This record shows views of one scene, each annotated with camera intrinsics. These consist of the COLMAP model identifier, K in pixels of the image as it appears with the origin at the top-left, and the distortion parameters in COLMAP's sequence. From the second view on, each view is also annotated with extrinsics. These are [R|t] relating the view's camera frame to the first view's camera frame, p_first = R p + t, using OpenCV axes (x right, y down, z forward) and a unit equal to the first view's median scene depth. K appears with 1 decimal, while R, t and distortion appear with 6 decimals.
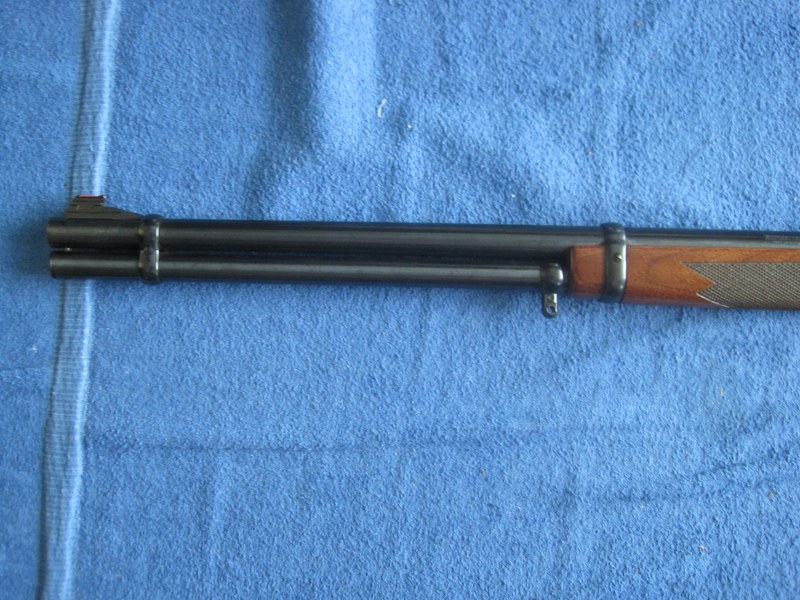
lens RADIAL K [[828.6, 0, 403.0], [0, 828.6, 270.8], [0, 0, 1]] dist [-0.182641, 0.127674]
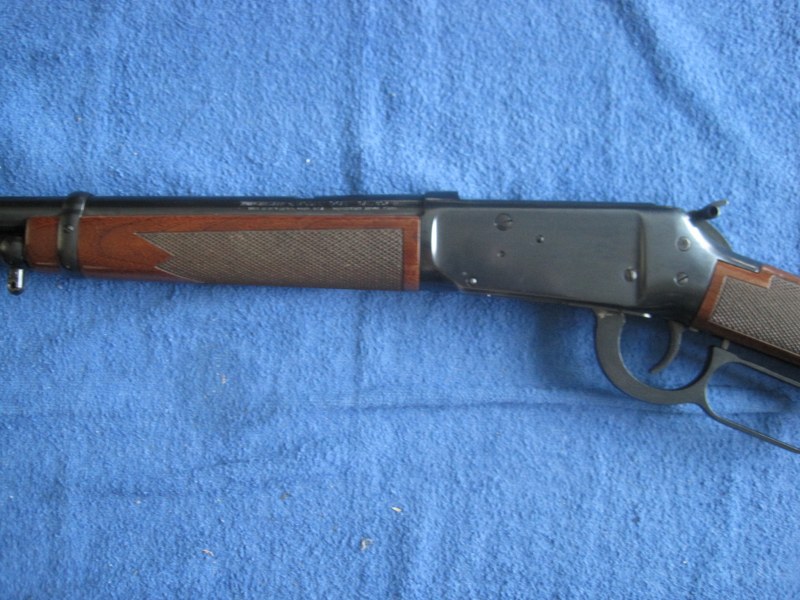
lens RADIAL K [[828.6, 0, 403.0], [0, 828.6, 270.8], [0, 0, 1]] dist [-0.182641, 0.127674]
pose [[0.999386, -0.007156, -0.034303, 0.630021], [0.007058, 0.999971, -0.002971, 0.034792], [0.034324, 0.002727, 0.999407, 0.097881]]
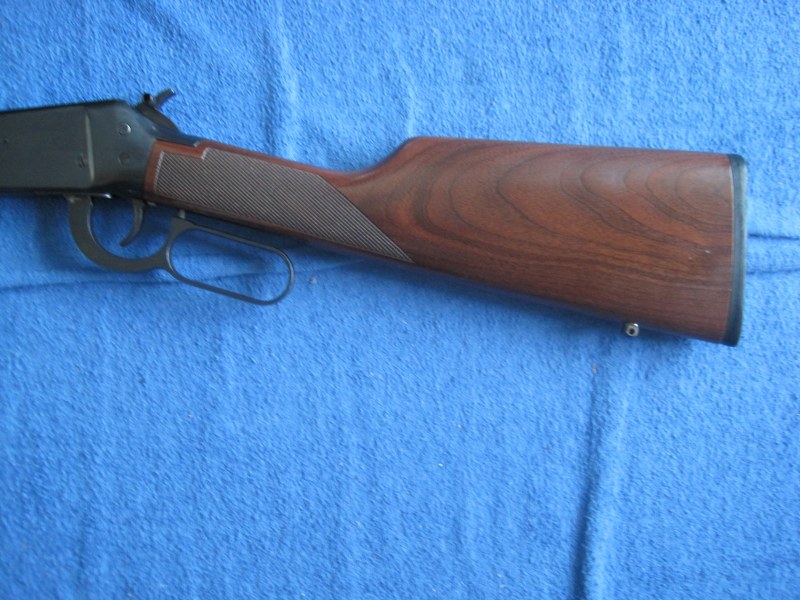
lens RADIAL K [[828.6, 0, 403.0], [0, 828.6, 270.8], [0, 0, 1]] dist [-0.182641, 0.127674]
pose [[0.993461, -0.109249, 0.033178, 1.163348], [0.108944, 0.993988, 0.010877, 0.197809], [-0.034167, -0.007191, 0.999390, -0.027058]]
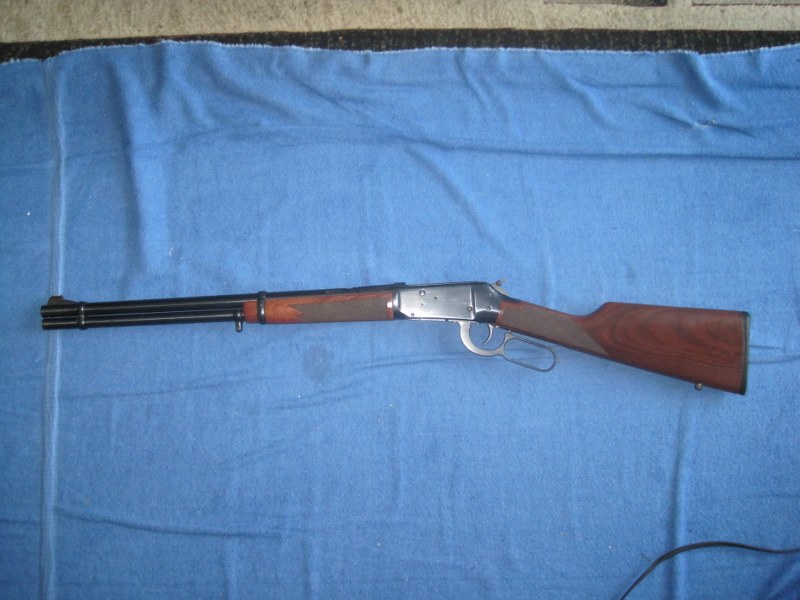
lens RADIAL K [[828.6, 0, 403.0], [0, 828.6, 270.8], [0, 0, 1]] dist [-0.182641, 0.127674]
pose [[0.996605, -0.078069, -0.026153, 0.716485], [0.075654, 0.993656, -0.083211, 0.111788], [0.032483, 0.080950, 0.996189, -1.380823]]
